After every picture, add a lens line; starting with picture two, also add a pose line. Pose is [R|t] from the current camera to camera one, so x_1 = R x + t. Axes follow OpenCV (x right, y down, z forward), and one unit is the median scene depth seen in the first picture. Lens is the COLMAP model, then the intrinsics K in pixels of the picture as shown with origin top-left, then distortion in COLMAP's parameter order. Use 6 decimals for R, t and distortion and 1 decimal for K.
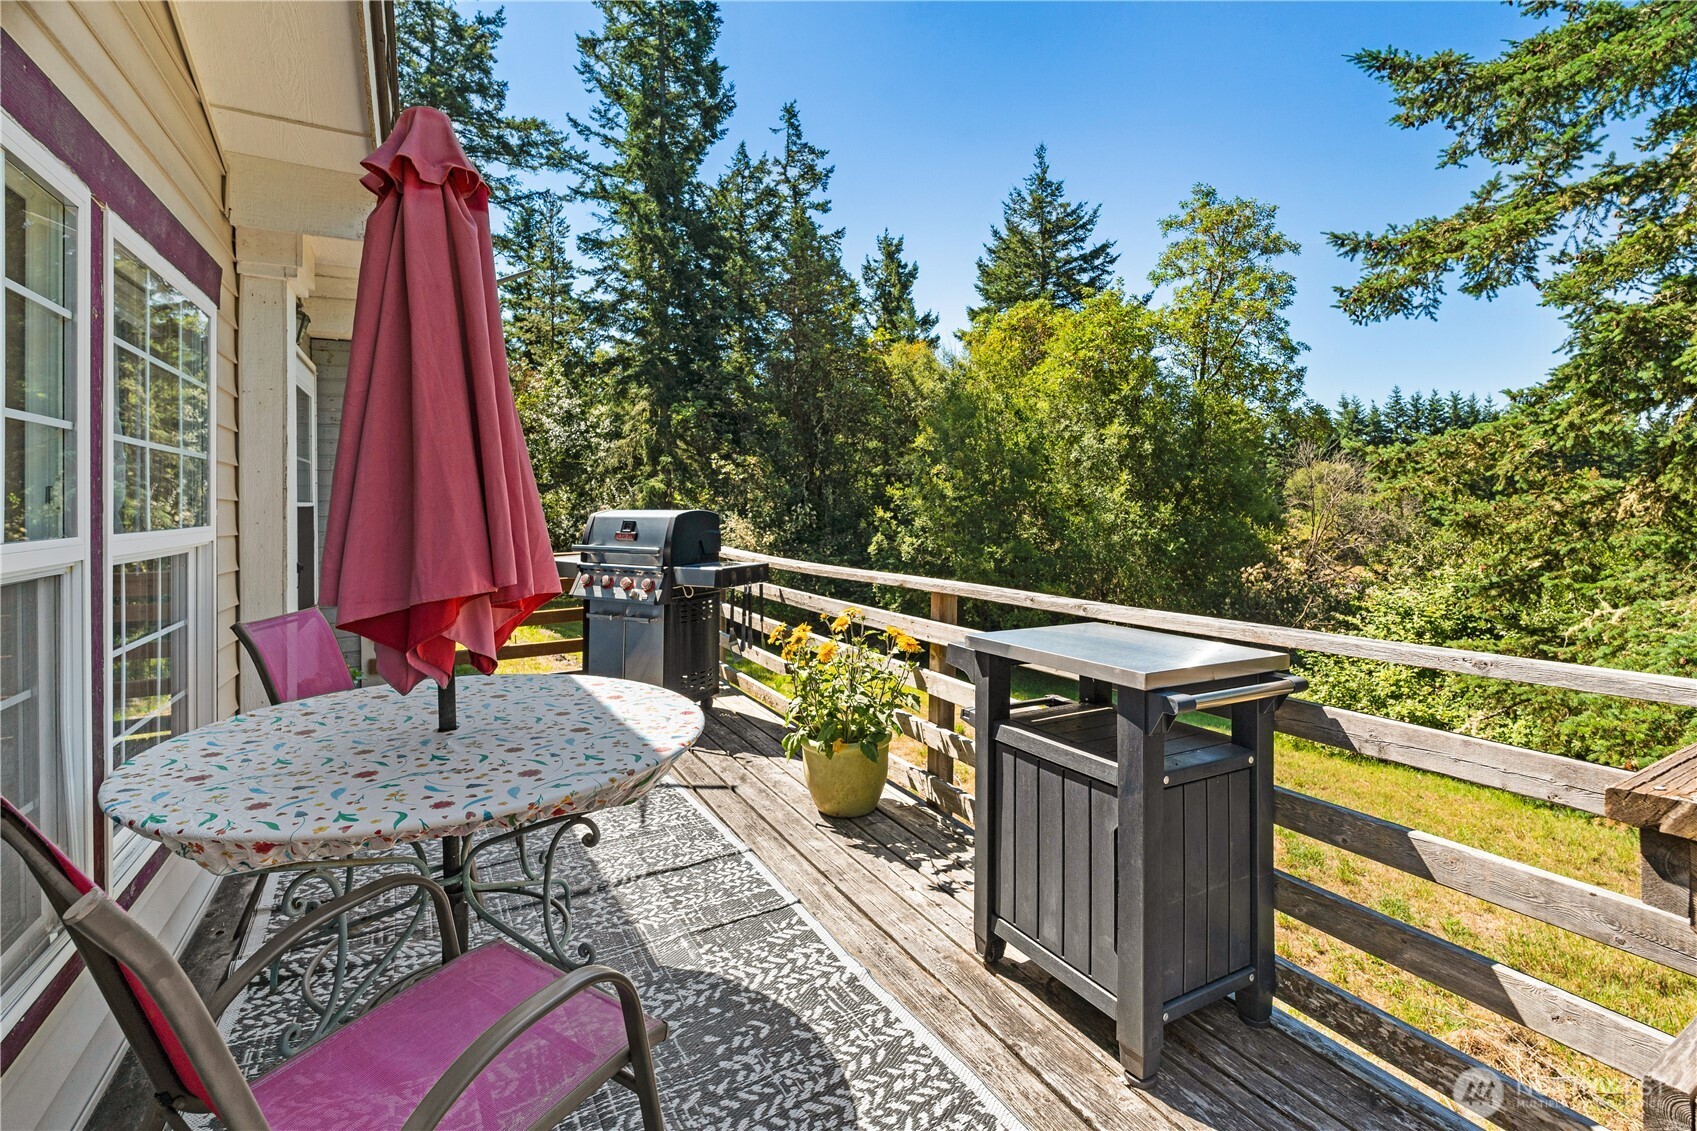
lens RADIAL K [[769.7, 0, 819.2], [0, 769.7, 501.3], [0, 0, 1]] dist [-0.000722, -0.000168]
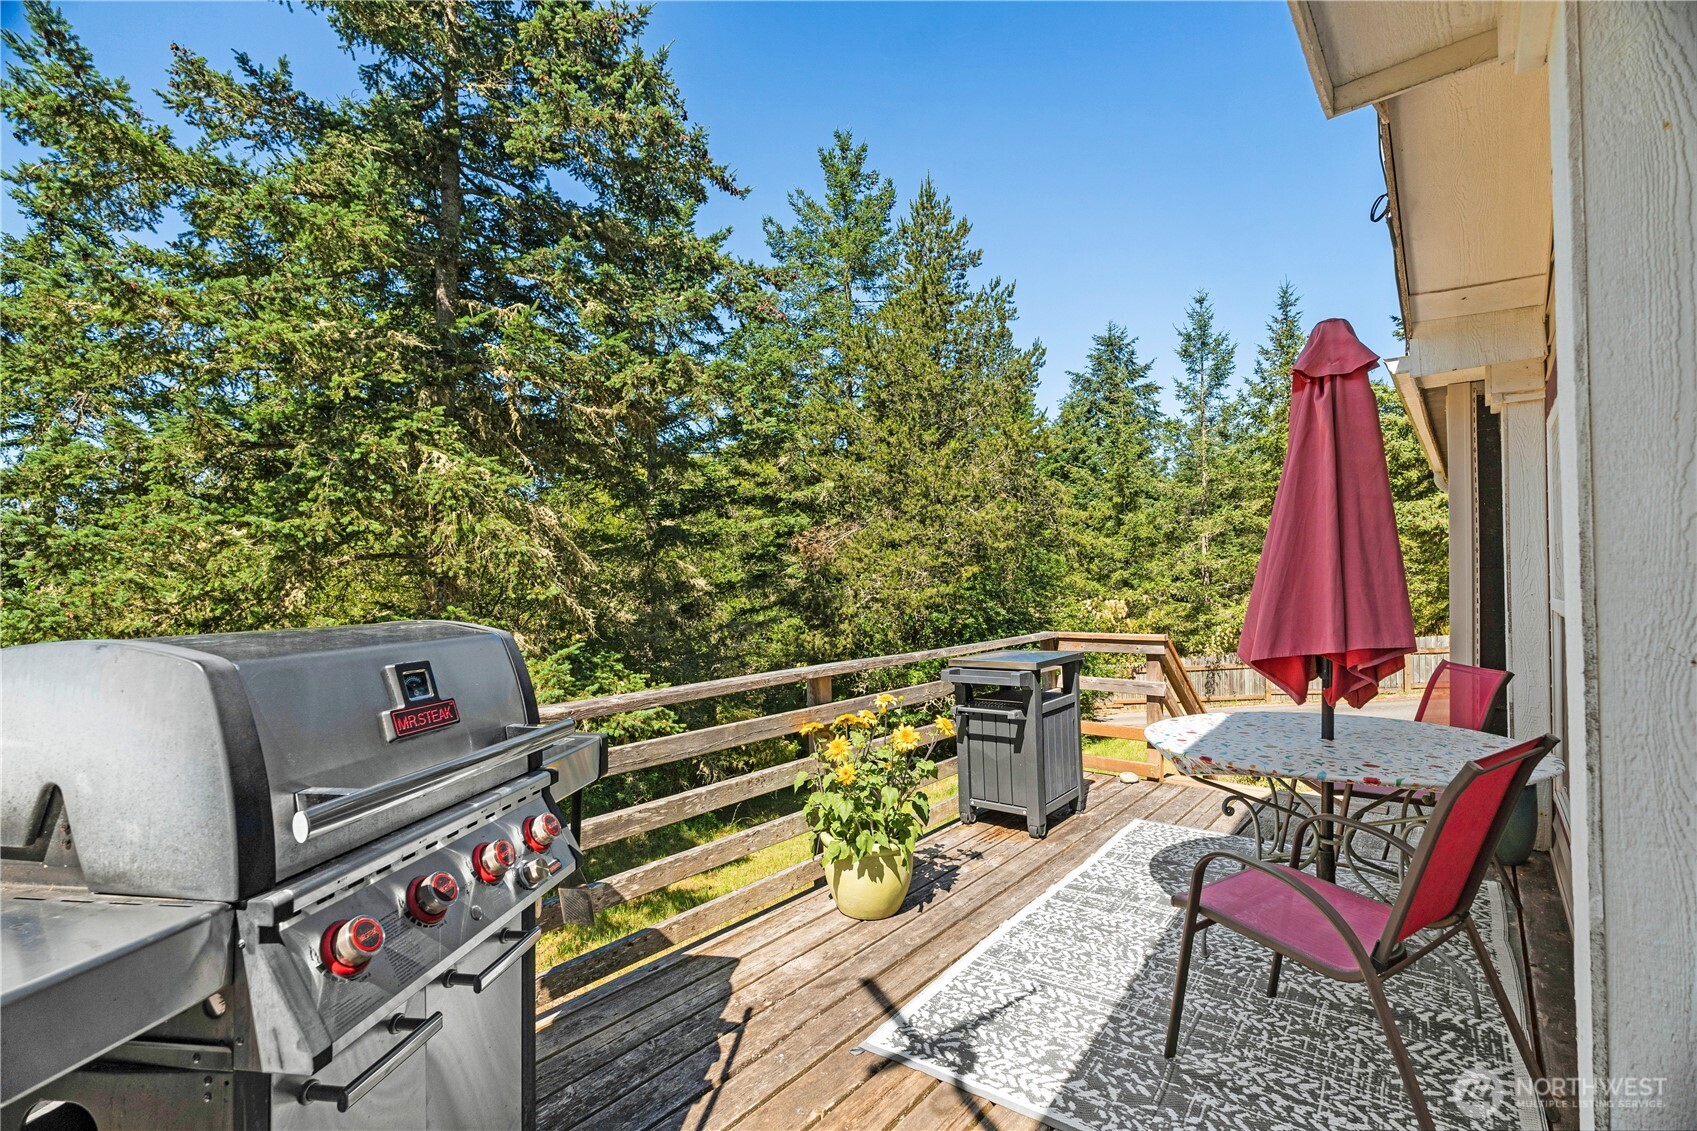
lens RADIAL K [[766.7, 0, 848.5], [0, 766.7, 565.5], [0, 0, 1]] dist [0.000512, 0.000207]
pose [[-0.406437, 0.037617, 0.912904, -0.995426], [0.013907, 0.999291, -0.034985, -0.000584], [-0.913573, -0.001523, -0.406672, 1.655510]]
